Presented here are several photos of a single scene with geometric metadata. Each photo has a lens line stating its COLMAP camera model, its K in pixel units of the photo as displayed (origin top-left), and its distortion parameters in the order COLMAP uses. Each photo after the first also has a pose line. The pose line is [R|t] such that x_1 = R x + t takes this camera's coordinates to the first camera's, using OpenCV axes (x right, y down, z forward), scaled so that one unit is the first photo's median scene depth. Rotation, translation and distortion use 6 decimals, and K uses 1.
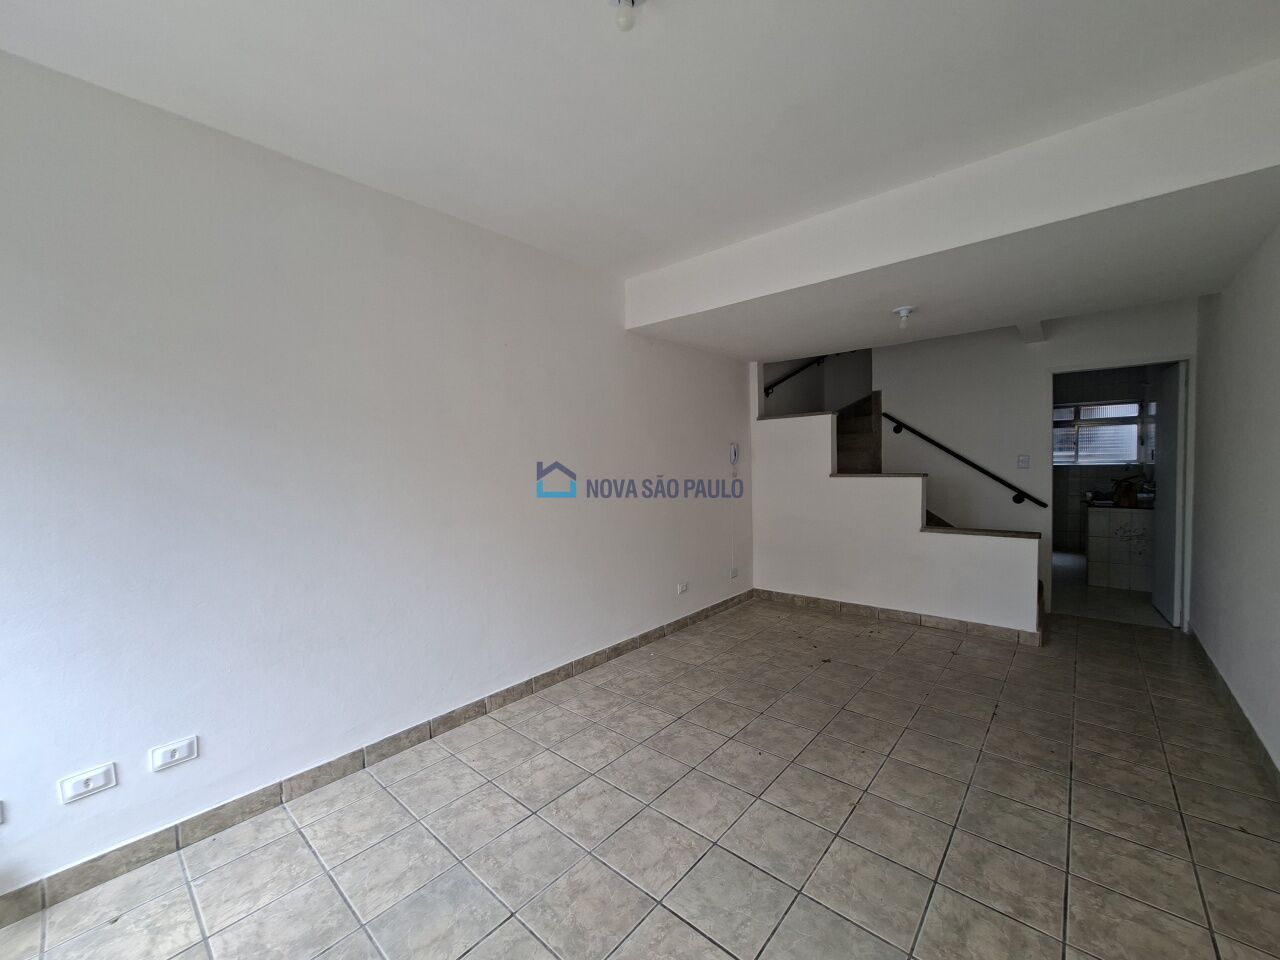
lens RADIAL K [[505.8, 0, 640.0], [0, 505.8, 480.0], [0, 0, 1]] dist [0.000571, 0.000651]
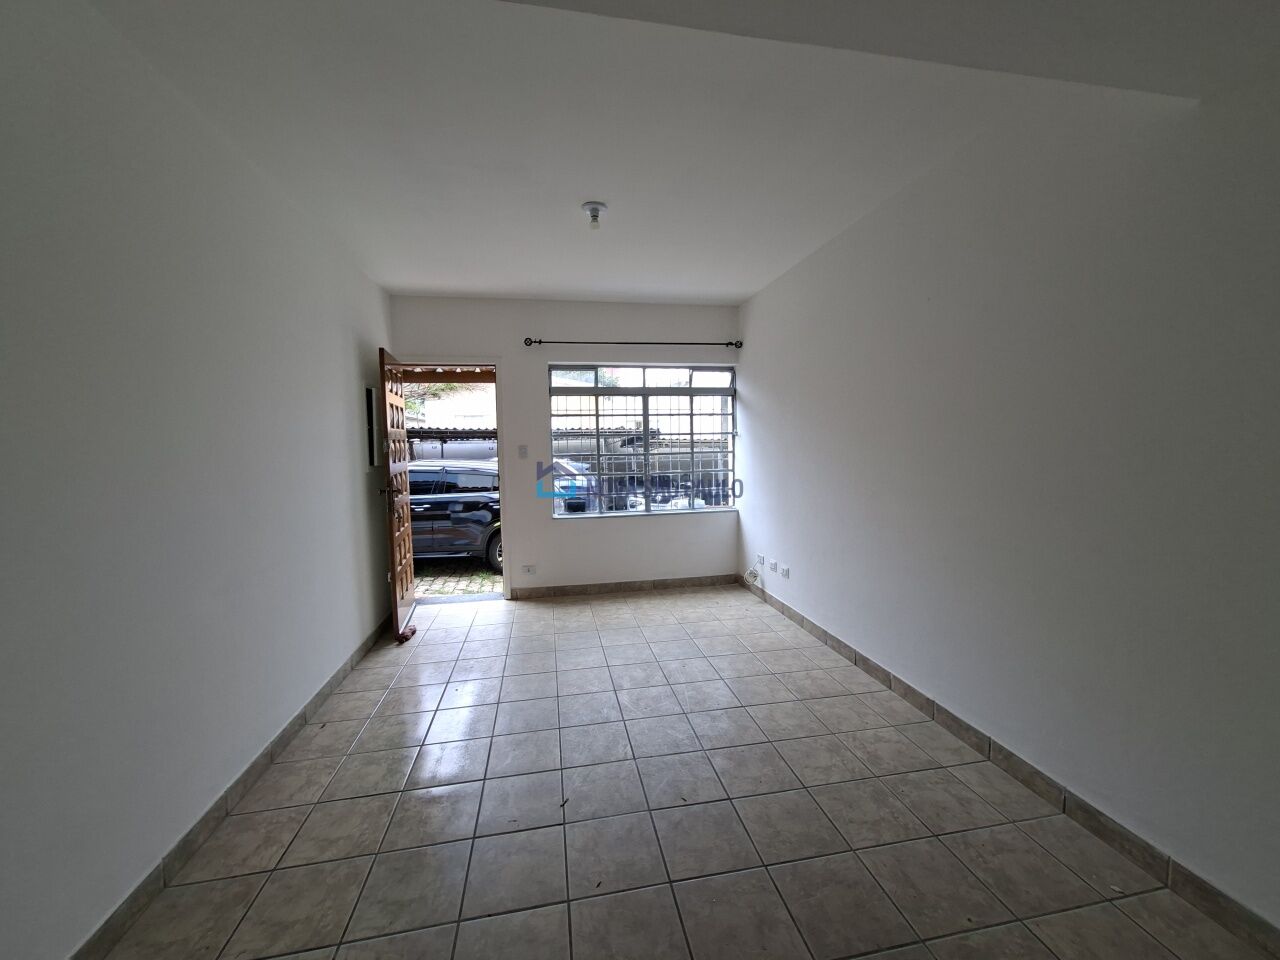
lens RADIAL K [[505.8, 0, 640.0], [0, 505.8, 480.0], [0, 0, 1]] dist [0.000571, 0.000651]
pose [[-0.614537, 0.089089, -0.783841, 0.757774], [0.002802, 0.993843, 0.110761, -0.061265], [0.788883, 0.065871, -0.611003, 1.212807]]
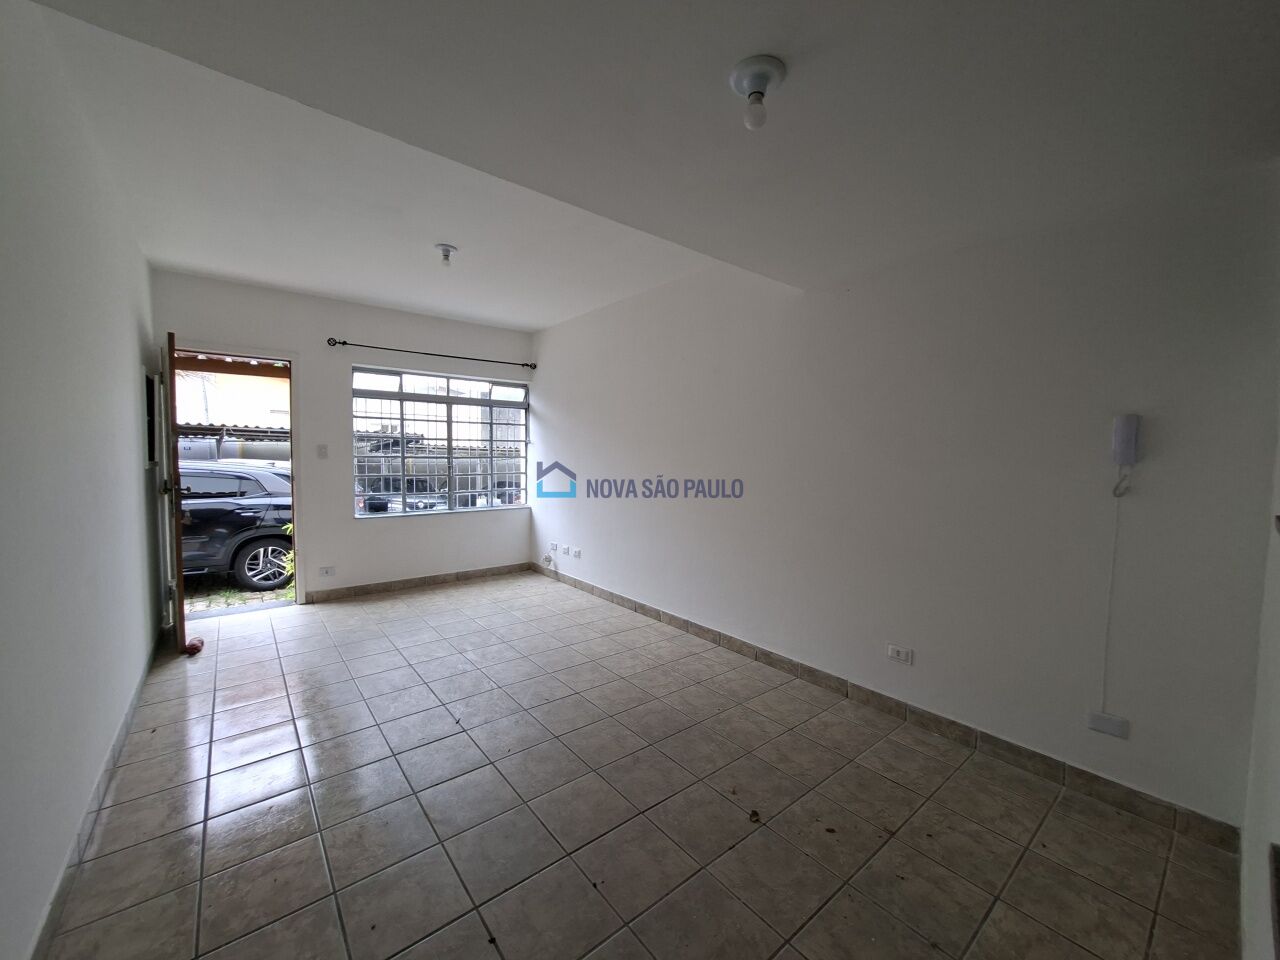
lens RADIAL K [[507.1, 0, 640.0], [0, 507.1, 480.0], [0, 0, 1]] dist [-0.001370, -0.000023]
pose [[-0.165947, 0.072815, -0.983443, 1.122514], [-0.044040, 0.995728, 0.081156, -0.057331], [0.985151, 0.056779, -0.162032, 1.174640]]
